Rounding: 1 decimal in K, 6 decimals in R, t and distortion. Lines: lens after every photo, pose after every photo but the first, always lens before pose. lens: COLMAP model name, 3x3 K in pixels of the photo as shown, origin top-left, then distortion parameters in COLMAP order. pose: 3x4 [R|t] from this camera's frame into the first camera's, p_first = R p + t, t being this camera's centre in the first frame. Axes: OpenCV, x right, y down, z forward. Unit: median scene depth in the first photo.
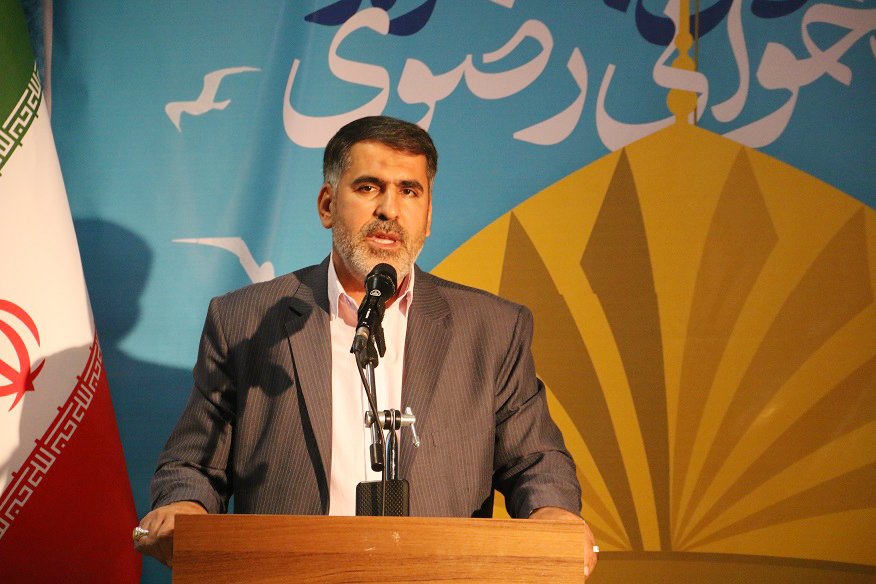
lens RADIAL K [[4249.1, 0, 438.0], [0, 4249.1, 292.0], [0, 0, 1]] dist [1.429868, -2.611972]
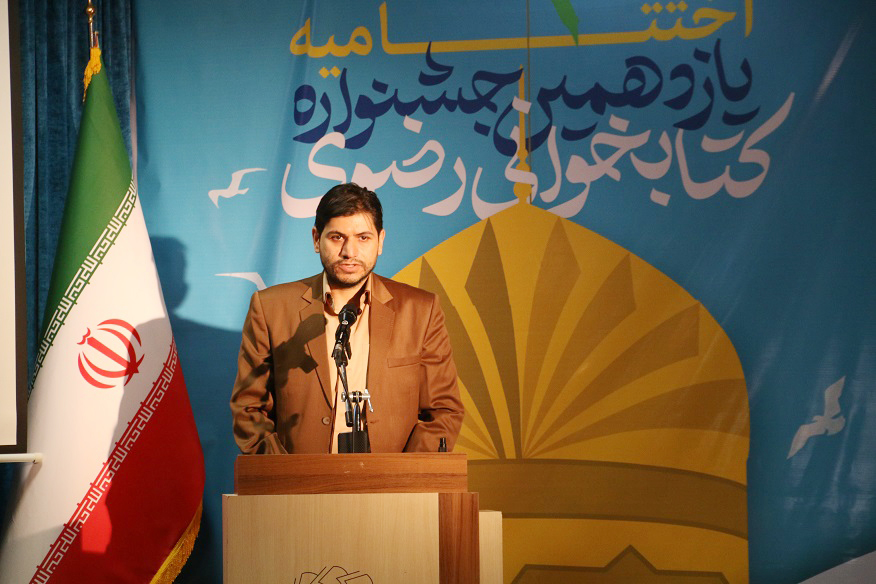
lens RADIAL K [[4249.1, 0, 438.0], [0, 4249.1, 292.0], [0, 0, 1]] dist [1.429868, -2.611972]
pose [[0.999495, -0.026499, 0.017512, -0.006063], [0.025742, 0.998780, 0.042146, -0.075374], [-0.018607, -0.041674, 0.998958, -0.658589]]
